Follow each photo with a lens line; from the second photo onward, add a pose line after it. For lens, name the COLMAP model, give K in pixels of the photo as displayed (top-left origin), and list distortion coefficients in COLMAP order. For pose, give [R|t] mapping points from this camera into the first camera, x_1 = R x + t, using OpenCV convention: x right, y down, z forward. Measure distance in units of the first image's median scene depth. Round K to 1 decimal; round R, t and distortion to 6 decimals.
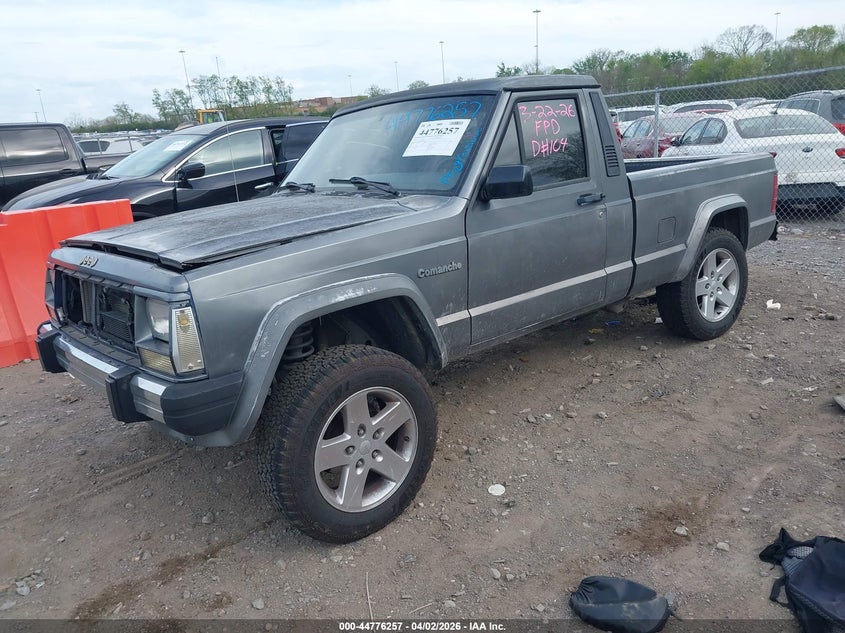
lens RADIAL K [[704.9, 0, 422.5], [0, 704.9, 316.5], [0, 0, 1]] dist [-0.001670, -0.005904]
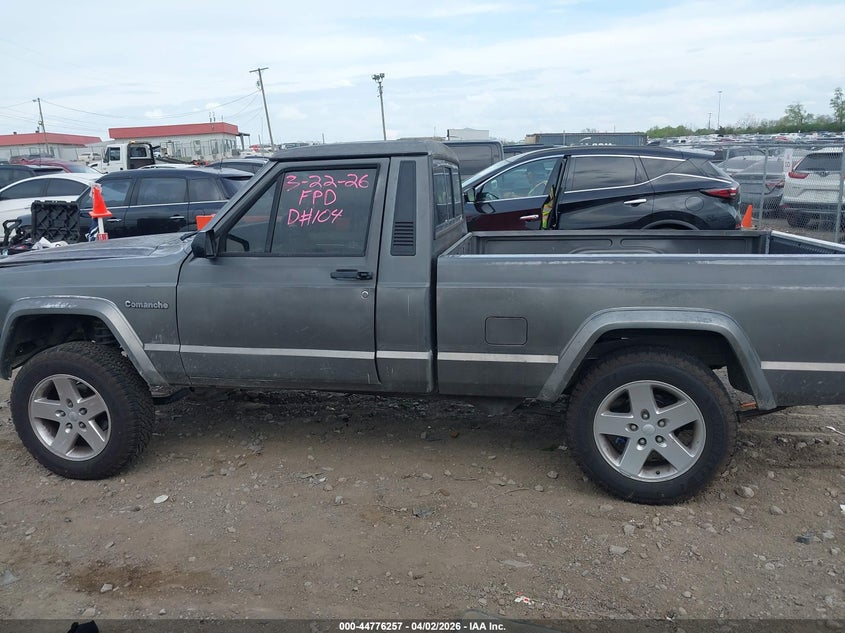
lens RADIAL K [[700.0, 0, 421.8], [0, 700.0, 313.6], [0, 0, 1]] dist [0.152775, -0.270864]
pose [[0.587888, 0.219493, -0.778596, 1.059822], [-0.219435, 0.969668, 0.107671, -0.241240], [0.778612, 0.107552, 0.618220, 0.493832]]
